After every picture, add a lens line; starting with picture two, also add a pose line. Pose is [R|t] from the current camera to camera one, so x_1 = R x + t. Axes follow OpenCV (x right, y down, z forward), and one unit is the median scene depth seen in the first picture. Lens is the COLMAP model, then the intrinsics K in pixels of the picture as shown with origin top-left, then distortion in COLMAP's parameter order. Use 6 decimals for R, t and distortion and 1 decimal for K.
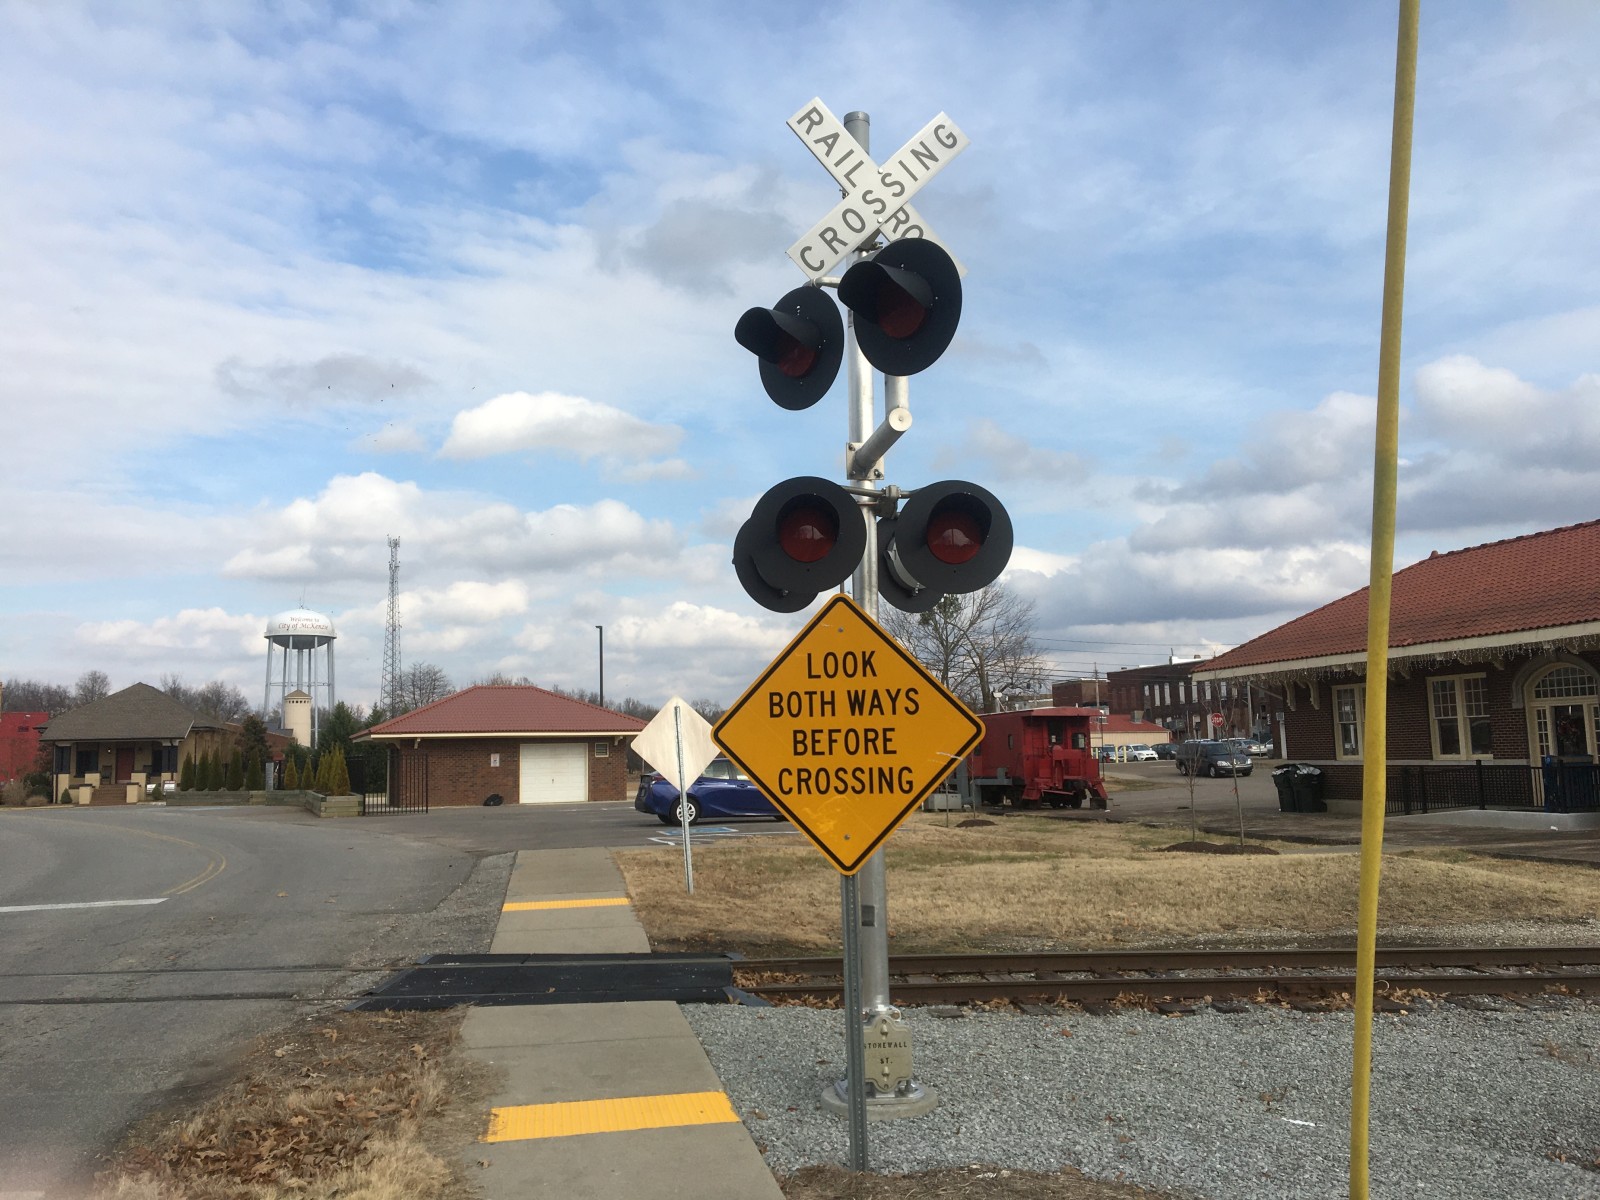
lens RADIAL K [[1323.9, 0, 791.6], [0, 1323.9, 611.6], [0, 0, 1]] dist [0.097193, -0.158537]
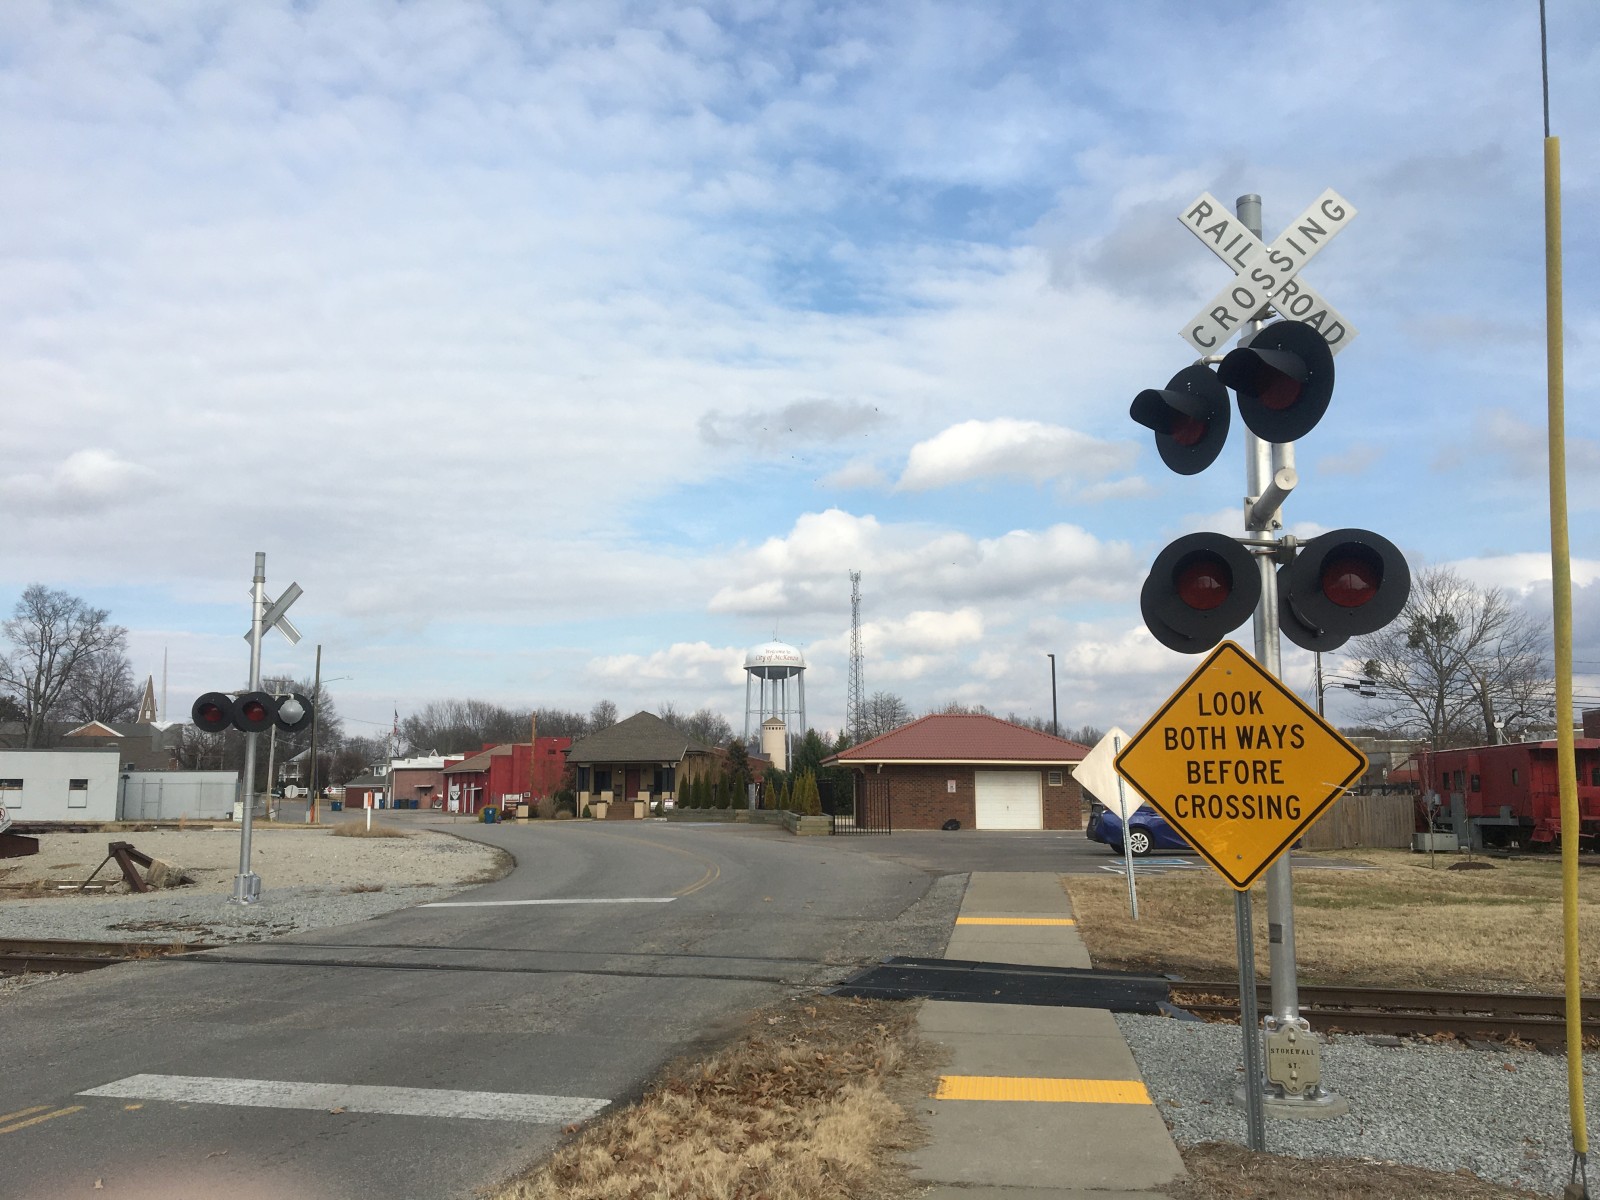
lens RADIAL K [[1337.0, 0, 781.9], [0, 1337.0, 618.1], [0, 0, 1]] dist [0.099838, -0.169855]
pose [[0.940607, -0.026248, -0.338482, 0.027924], [0.021160, 0.999601, -0.018715, -0.007590], [0.338839, 0.010441, 0.940787, -0.083306]]
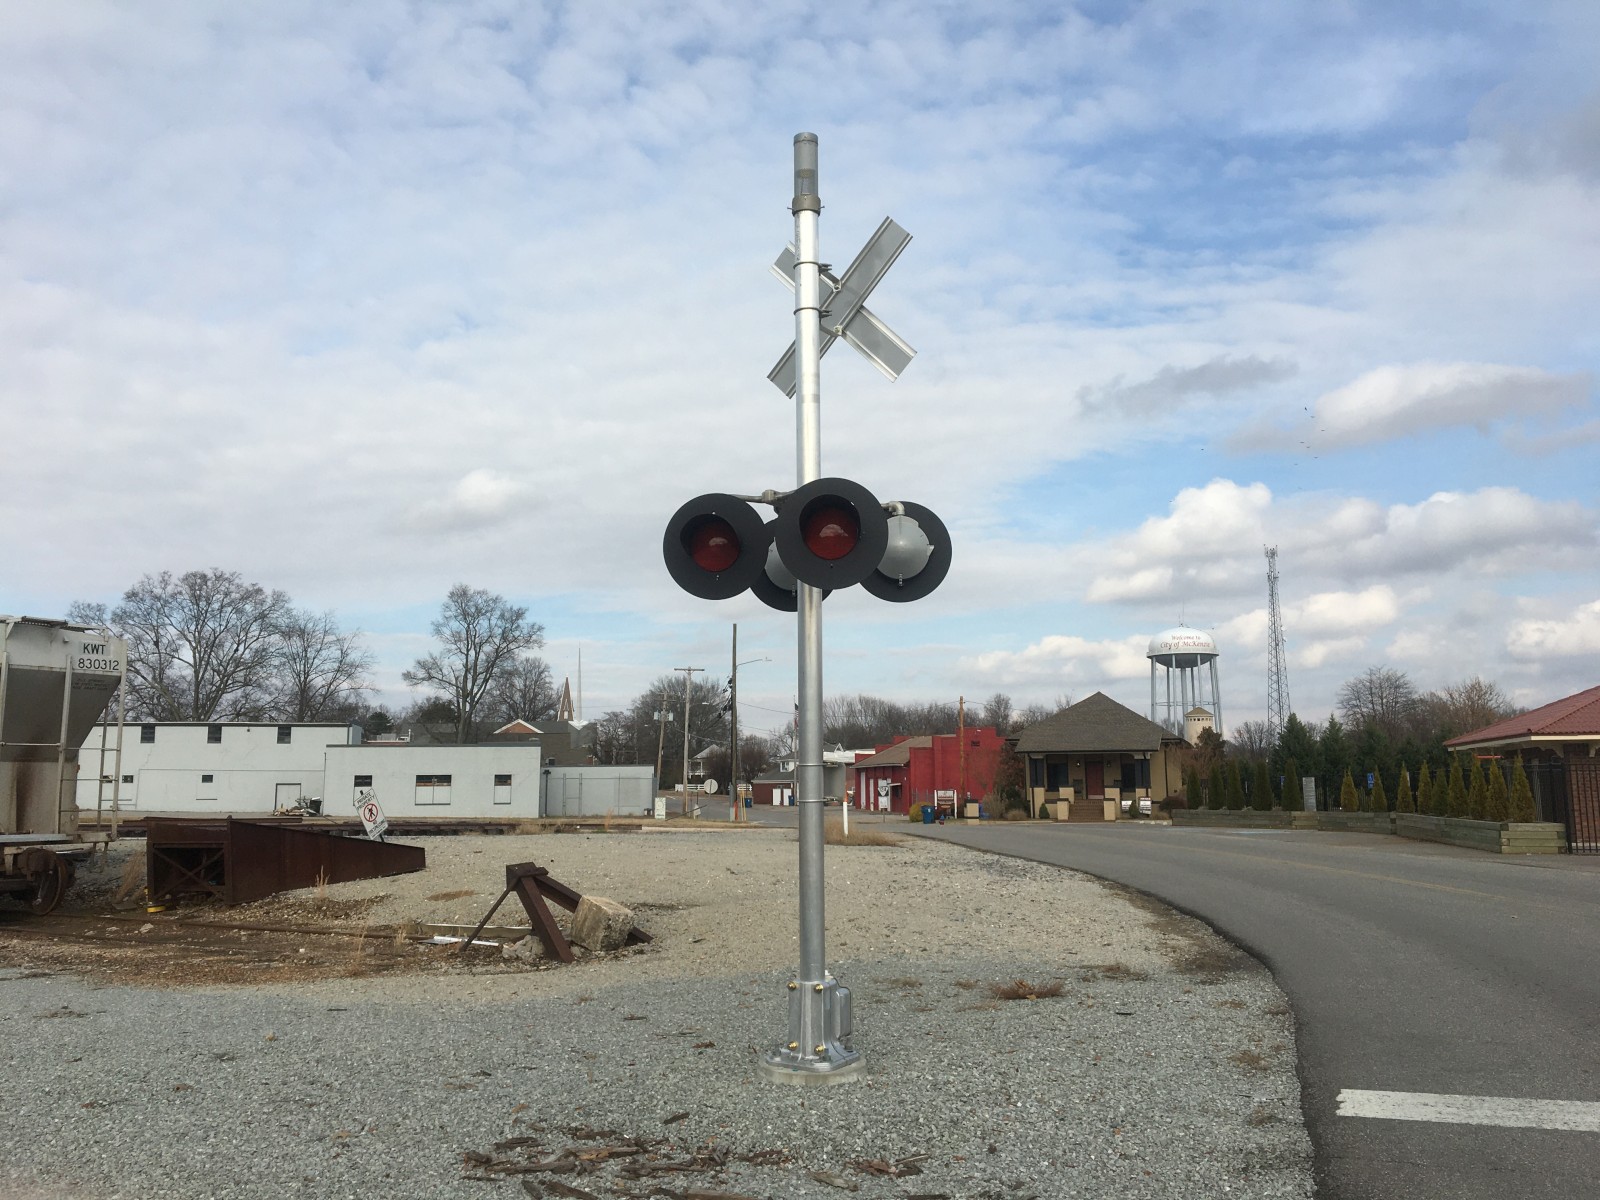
lens RADIAL K [[1337.0, 0, 781.9], [0, 1337.0, 618.1], [0, 0, 1]] dist [0.099838, -0.169855]
pose [[0.811554, -0.058491, -0.581343, -0.618893], [0.051941, 0.998260, -0.027929, 0.085856], [0.581965, -0.007530, 0.813179, 0.565424]]
